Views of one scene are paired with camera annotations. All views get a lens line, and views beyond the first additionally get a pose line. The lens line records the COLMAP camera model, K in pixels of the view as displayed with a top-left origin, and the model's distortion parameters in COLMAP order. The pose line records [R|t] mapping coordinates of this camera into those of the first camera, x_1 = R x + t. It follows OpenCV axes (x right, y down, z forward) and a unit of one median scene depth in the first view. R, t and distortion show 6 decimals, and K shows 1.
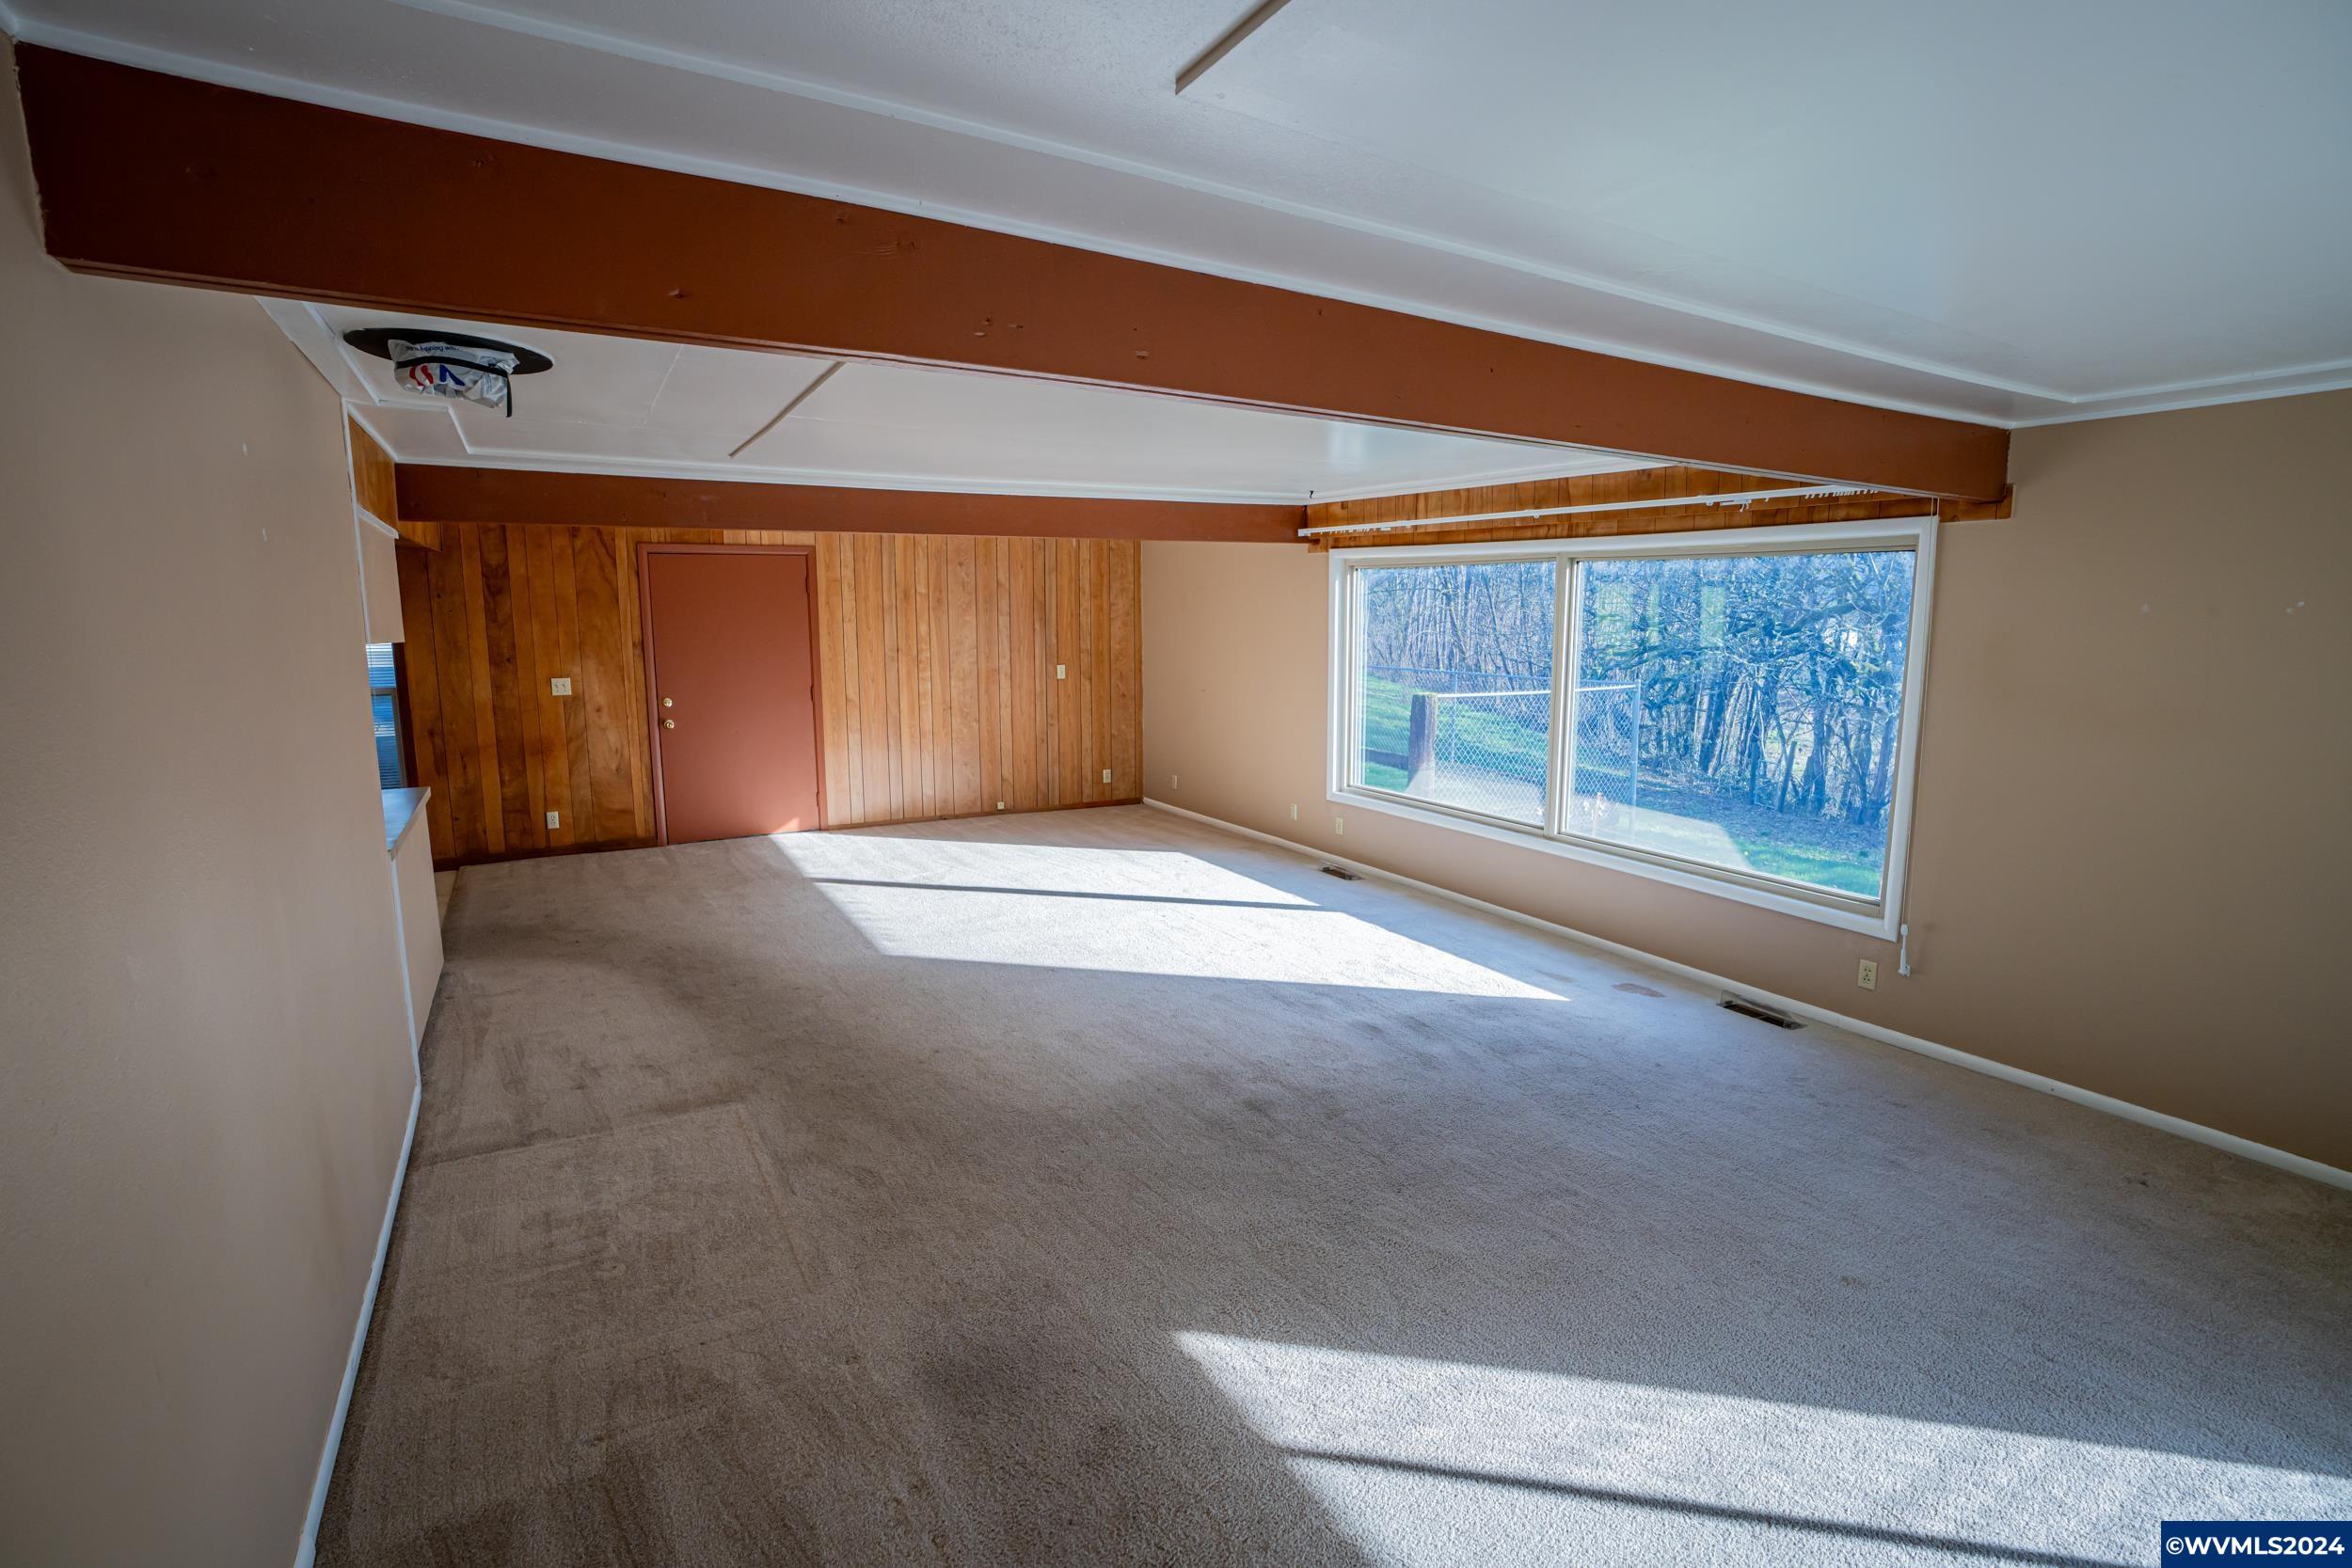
lens RADIAL K [[1087.1, 0, 1185.7], [0, 1087.1, 788.9], [0, 0, 1]] dist [-0.045075, 0.005554]
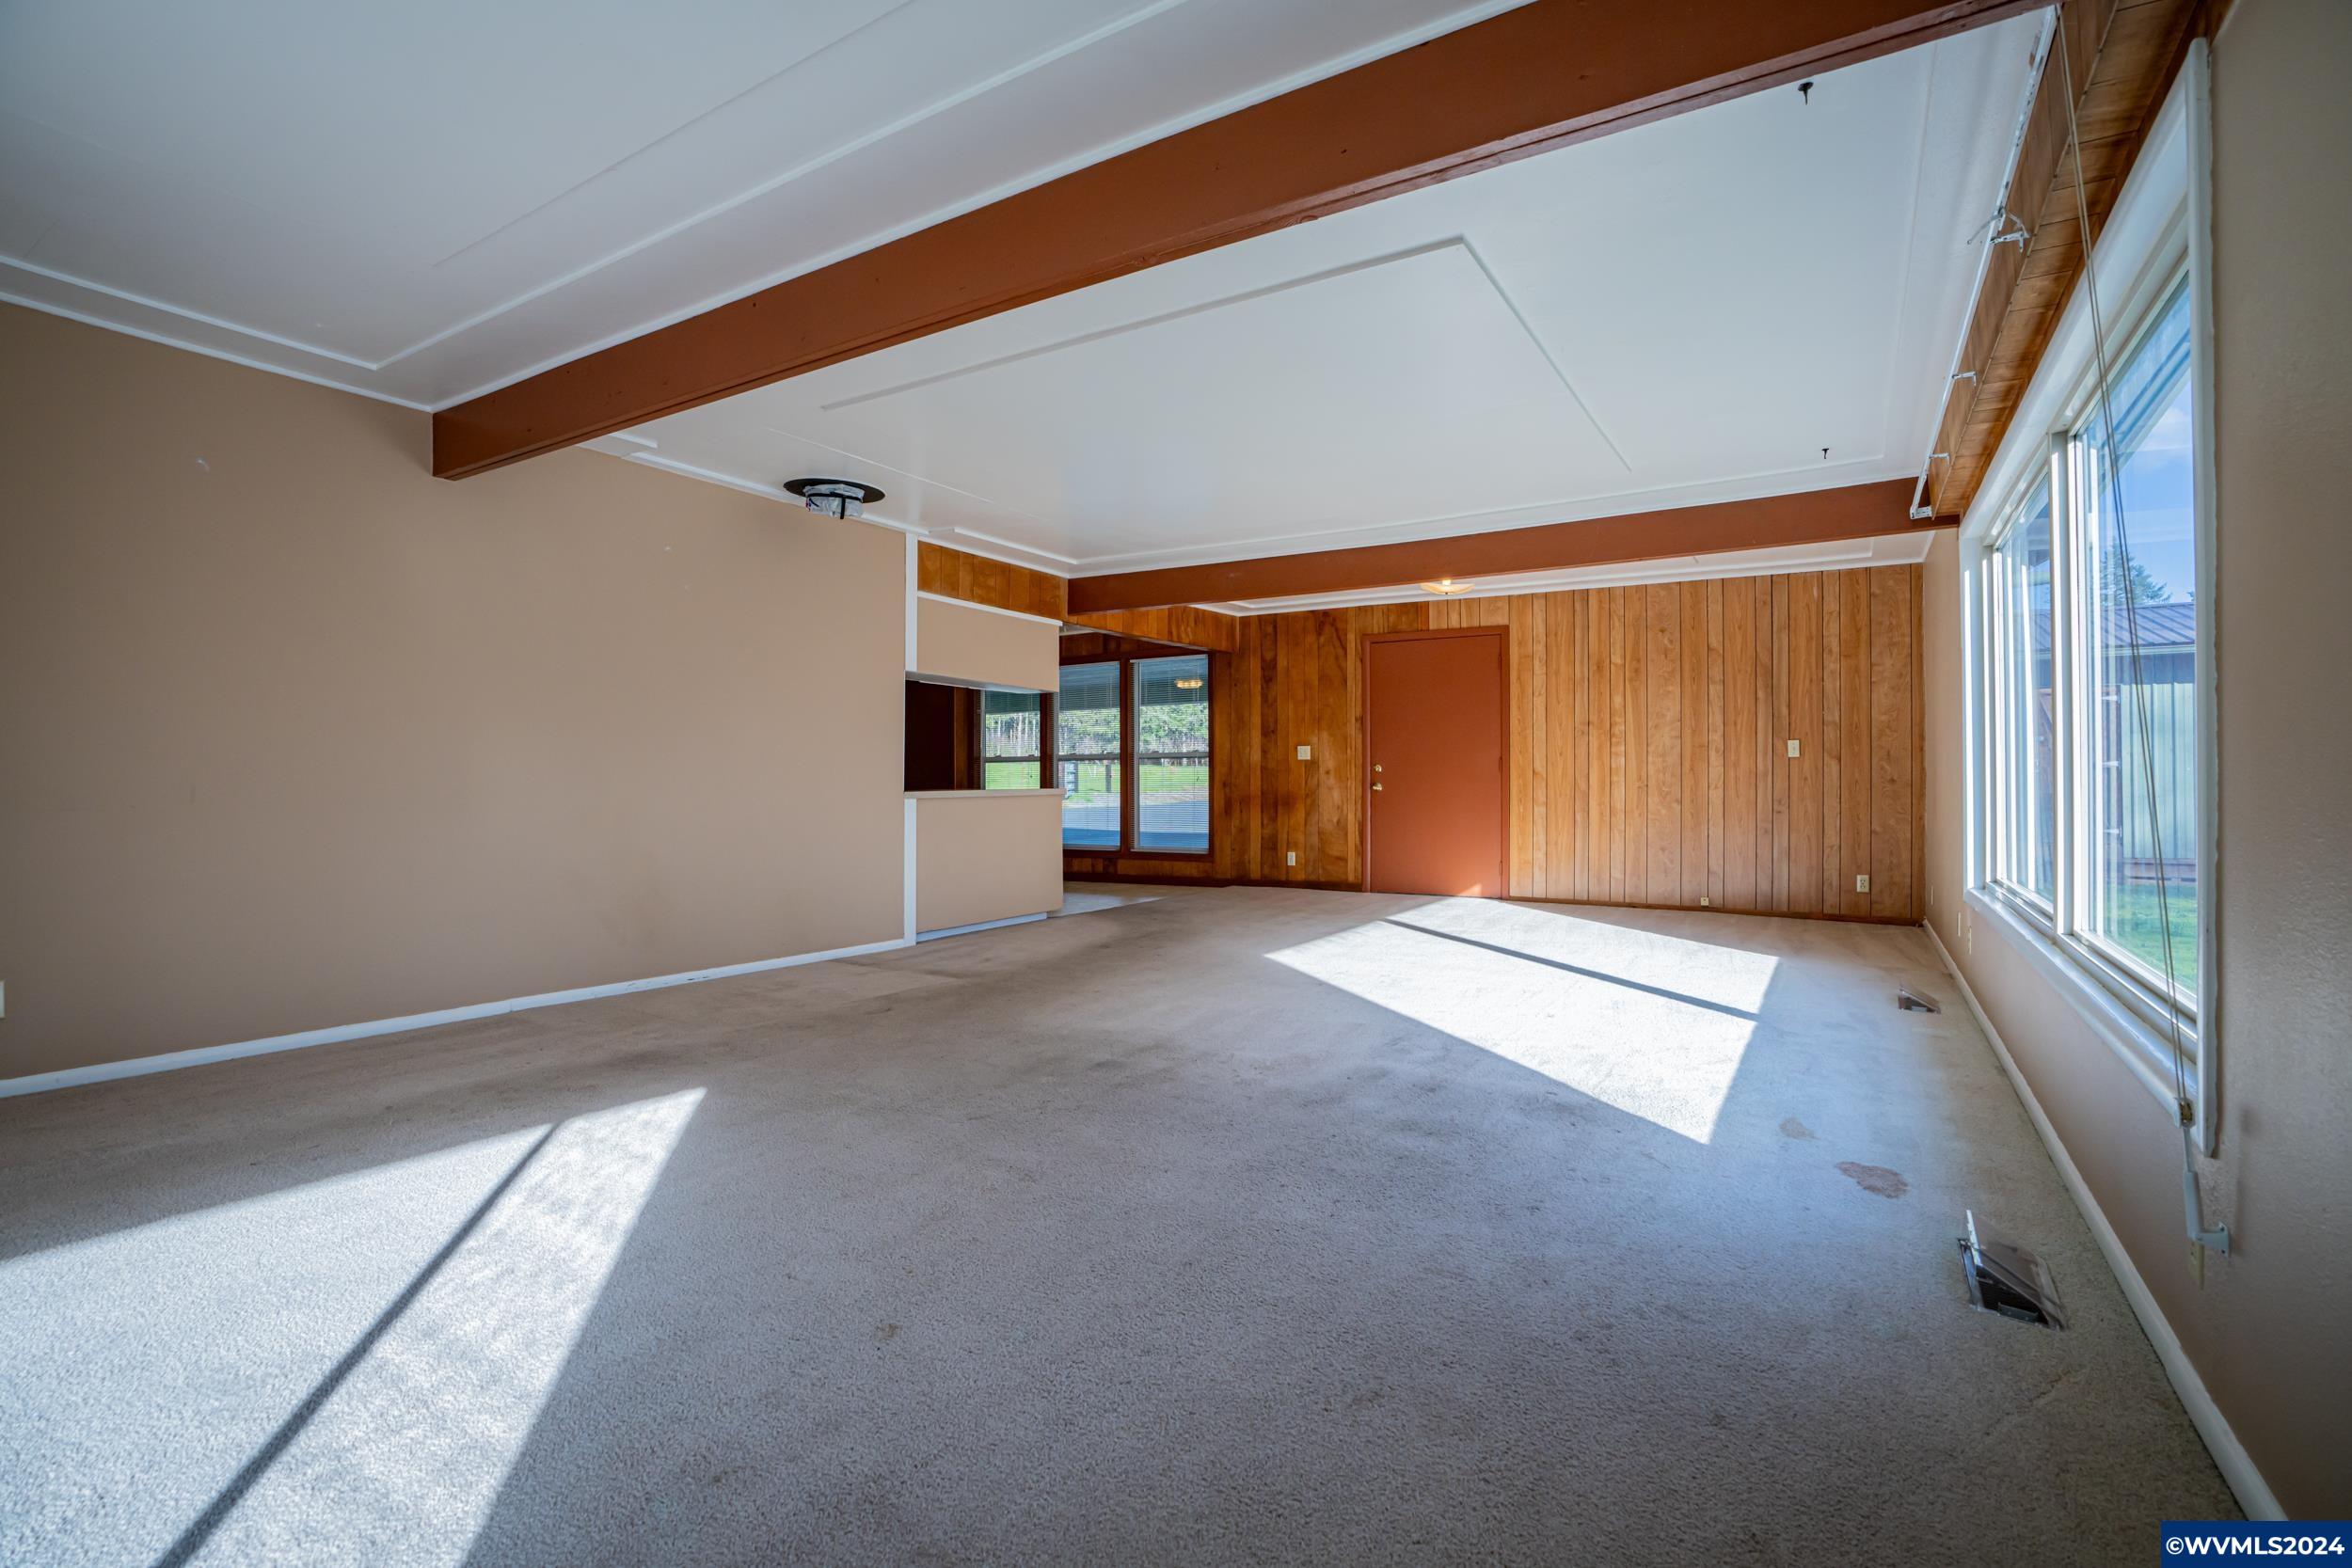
lens RADIAL K [[1087.1, 0, 1193.7], [0, 1087.1, 771.2], [0, 0, 1]] dist [-0.045075, 0.005554]
pose [[0.489860, -0.005116, -0.871786, 0.445119], [-0.138981, 0.986736, -0.083884, 0.048615], [0.860652, 0.162253, 0.482651, 0.261446]]
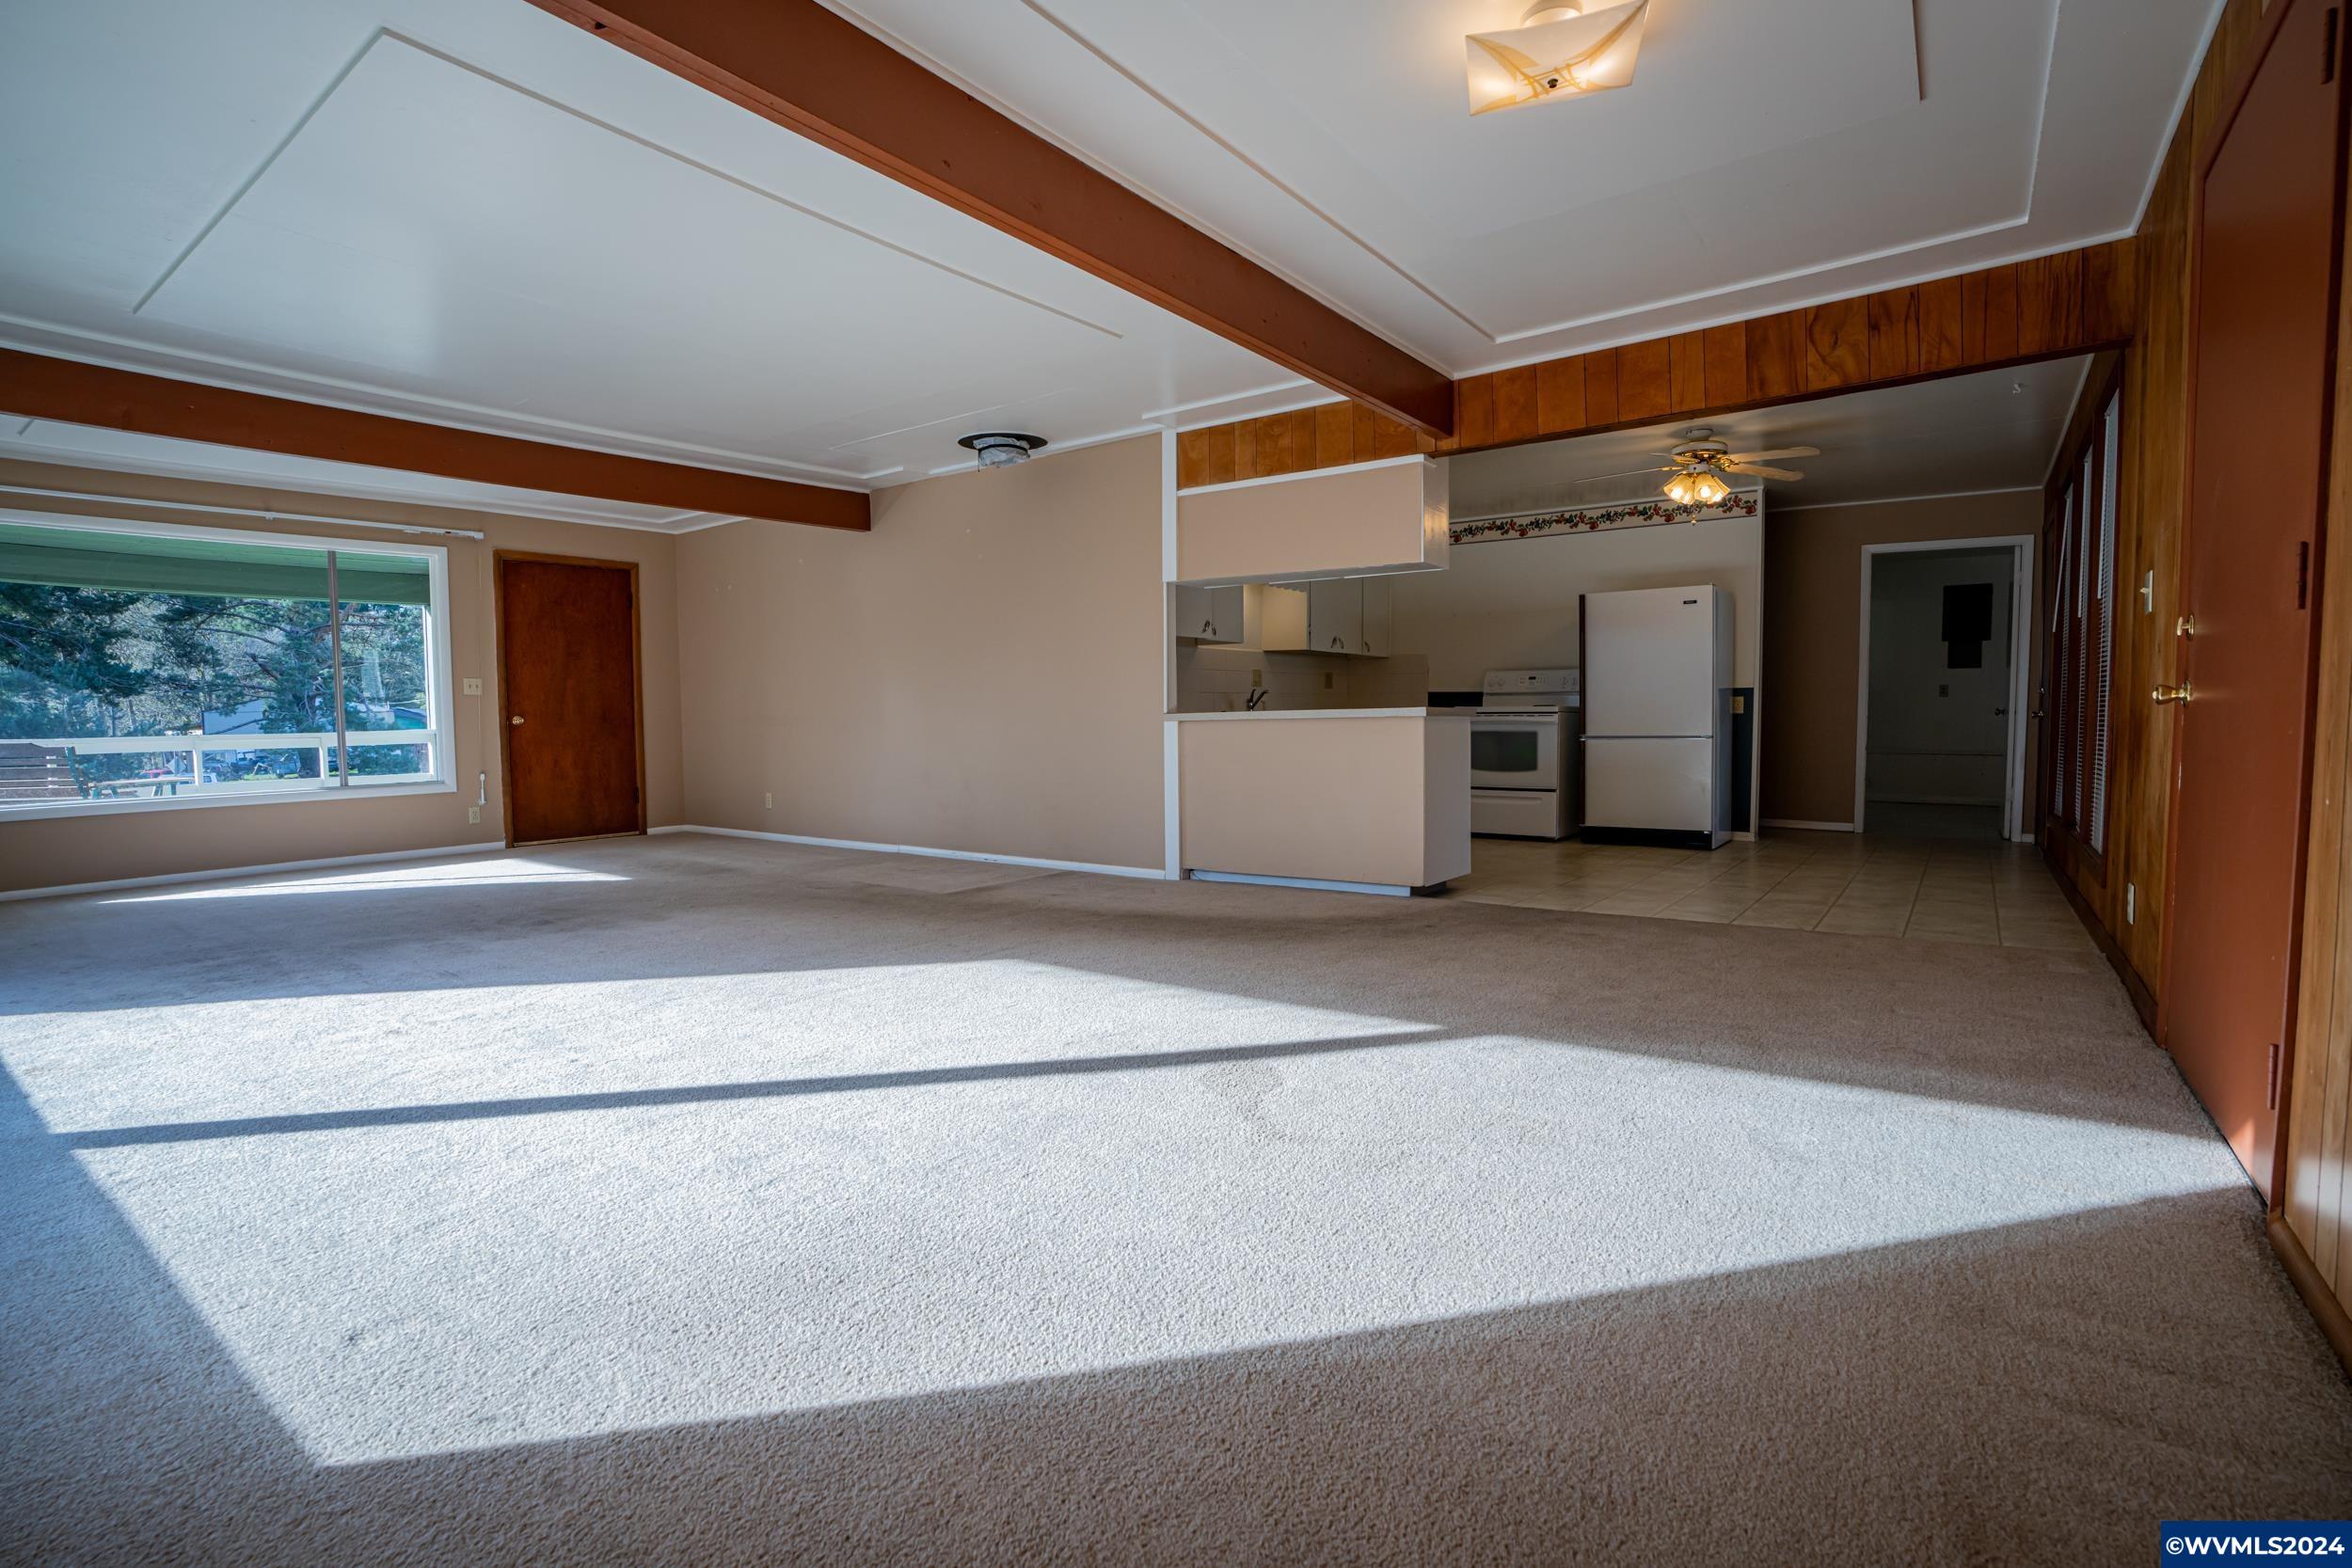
lens RADIAL K [[1087.1, 0, 1177.7], [0, 1087.1, 779.8], [0, 0, 1]] dist [-0.045075, 0.005554]
pose [[-0.918583, 0.035721, -0.393611, -0.051953], [-0.052970, 0.975796, 0.212173, -0.084356], [0.391663, 0.215748, -0.894457, 1.122828]]
